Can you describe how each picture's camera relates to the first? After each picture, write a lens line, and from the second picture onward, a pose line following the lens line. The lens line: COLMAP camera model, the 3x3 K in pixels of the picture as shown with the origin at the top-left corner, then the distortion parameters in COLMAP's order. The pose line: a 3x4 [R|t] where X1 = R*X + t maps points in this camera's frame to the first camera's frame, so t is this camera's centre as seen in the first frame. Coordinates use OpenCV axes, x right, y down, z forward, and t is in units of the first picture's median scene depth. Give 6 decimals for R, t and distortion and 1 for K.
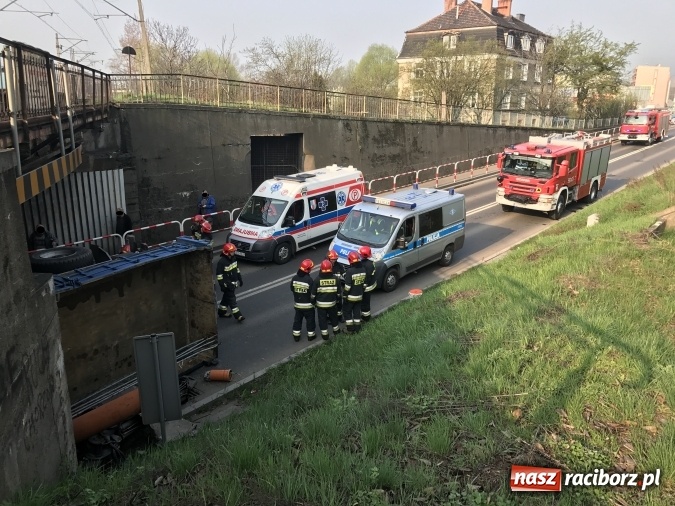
lens RADIAL K [[553.8, 0, 338.9], [0, 553.8, 246.4], [0, 0, 1]] dist [0.044095, -0.034905]
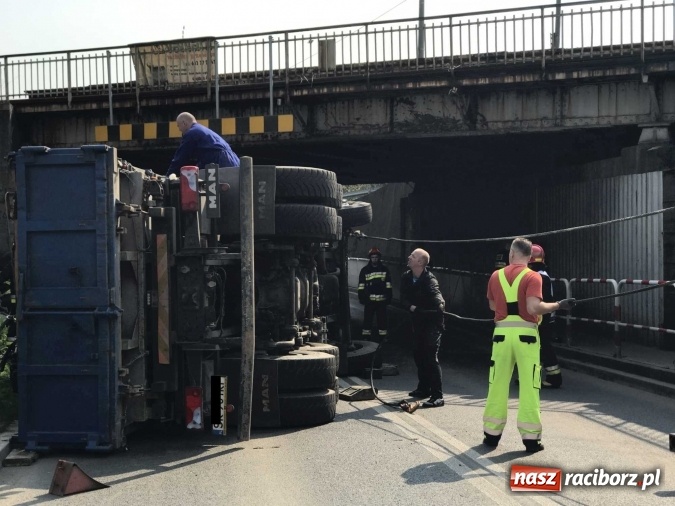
lens RADIAL K [[1102.2, 0, 335.3], [0, 1102.2, 247.7], [0, 0, 1]] dist [0.065115, 0.000000]
pose [[-0.678381, -0.006050, -0.734686, 0.474044], [-0.197629, 0.964613, 0.174539, -0.165793], [0.707632, 0.263599, -0.655571, 1.282924]]
